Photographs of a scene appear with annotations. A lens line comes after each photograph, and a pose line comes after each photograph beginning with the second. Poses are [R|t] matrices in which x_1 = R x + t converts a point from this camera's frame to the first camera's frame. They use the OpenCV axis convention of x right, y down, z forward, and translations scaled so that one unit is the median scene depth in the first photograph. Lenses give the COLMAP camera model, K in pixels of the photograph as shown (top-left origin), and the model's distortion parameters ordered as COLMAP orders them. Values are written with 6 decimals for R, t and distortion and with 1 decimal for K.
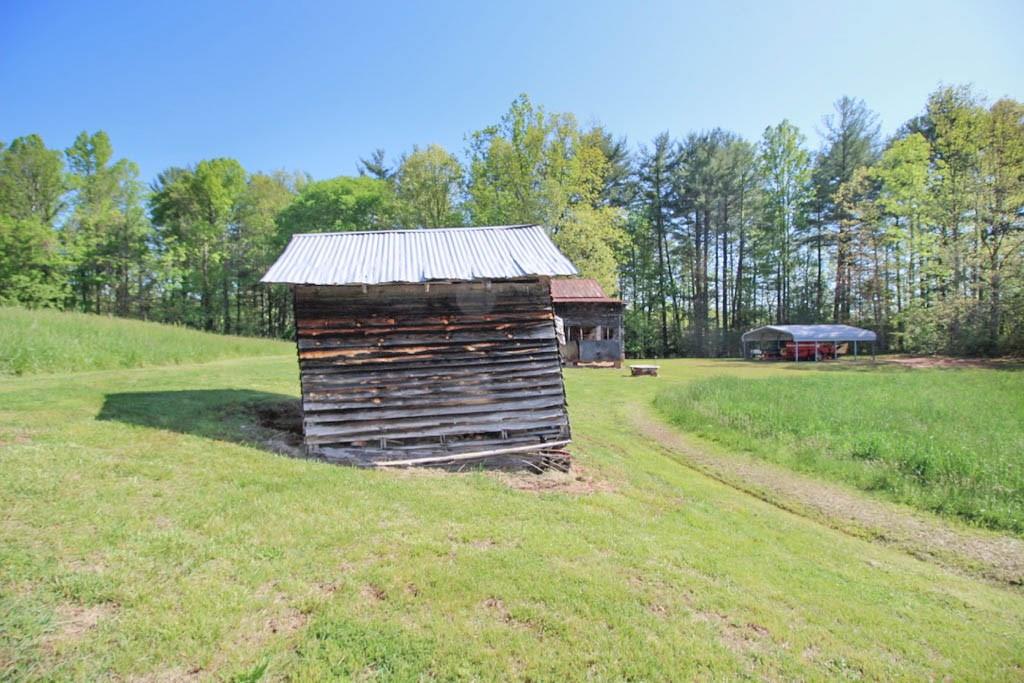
lens RADIAL K [[472.0, 0, 511.9], [0, 472.0, 342.6], [0, 0, 1]] dist [-0.007706, -0.010765]
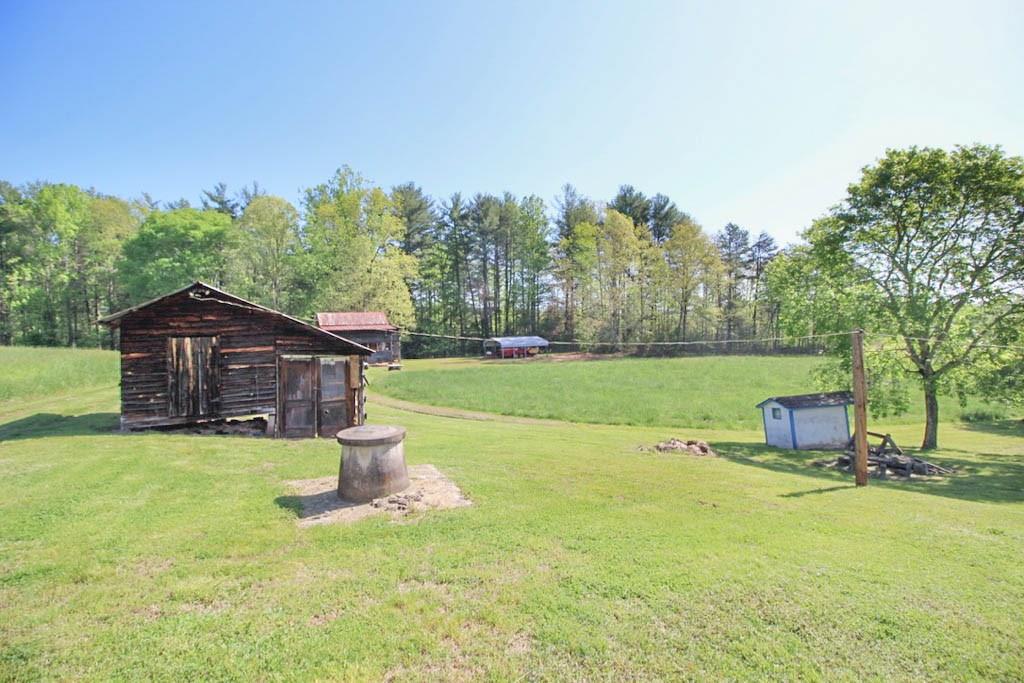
lens RADIAL K [[472.0, 0, 517.4], [0, 472.0, 338.4], [0, 0, 1]] dist [-0.007706, -0.010765]
pose [[0.951968, -0.014444, 0.305855, 0.072202], [0.013667, 0.999896, 0.004682, -0.026832], [-0.305891, -0.000277, 0.952066, -0.427841]]
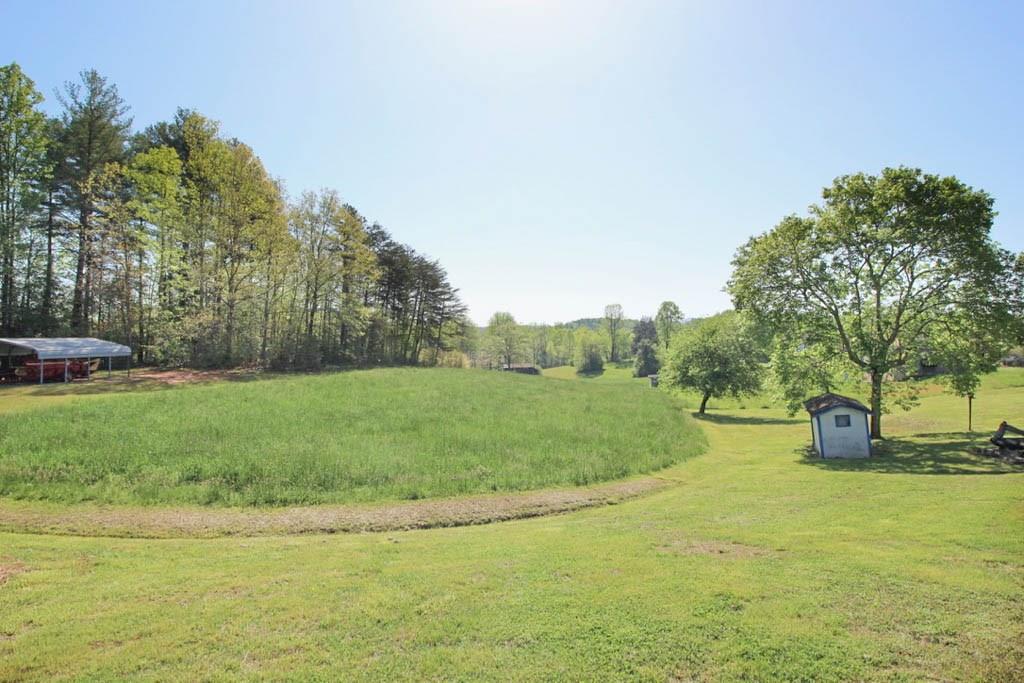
lens RADIAL K [[561.1, 0, 515.7], [0, 561.1, 332.9], [0, 0, 1]] dist [-0.006662, -0.004206]
pose [[0.264722, 0.022725, 0.964057, -0.068348], [-0.002149, 0.999734, -0.022975, -0.016733], [-0.964322, 0.004011, 0.264700, -0.032412]]
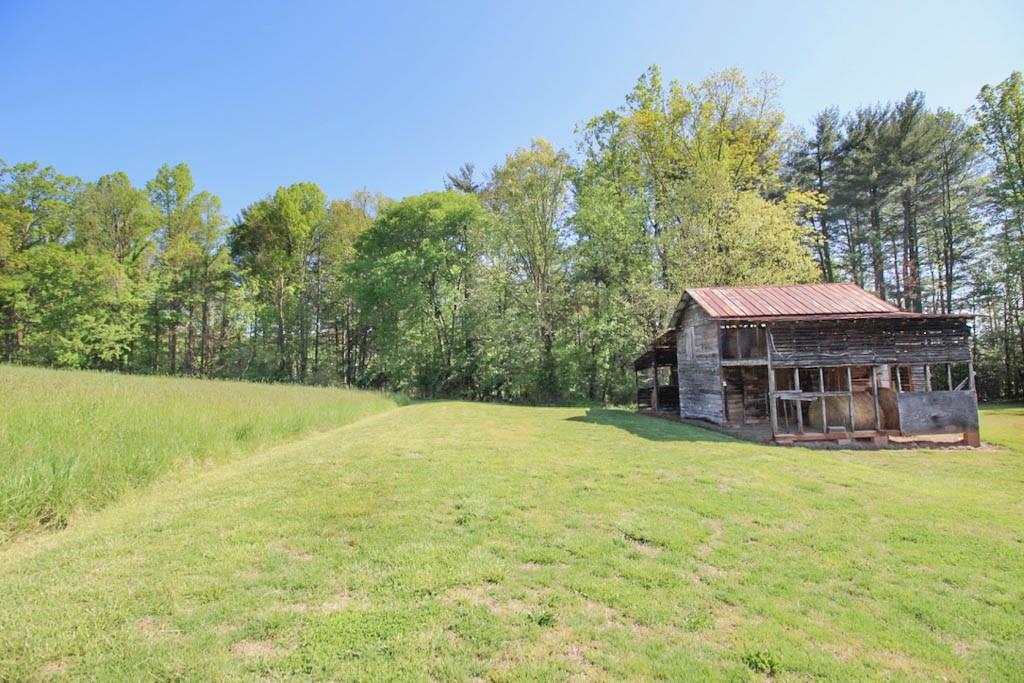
lens RADIAL K [[472.0, 0, 511.9], [0, 472.0, 340.7], [0, 0, 1]] dist [-0.007706, -0.010765]
pose [[0.988091, -0.023757, -0.152026, -0.096746], [0.011943, 0.996870, -0.078156, -0.013201], [0.153407, 0.075410, 0.985282, 0.219527]]
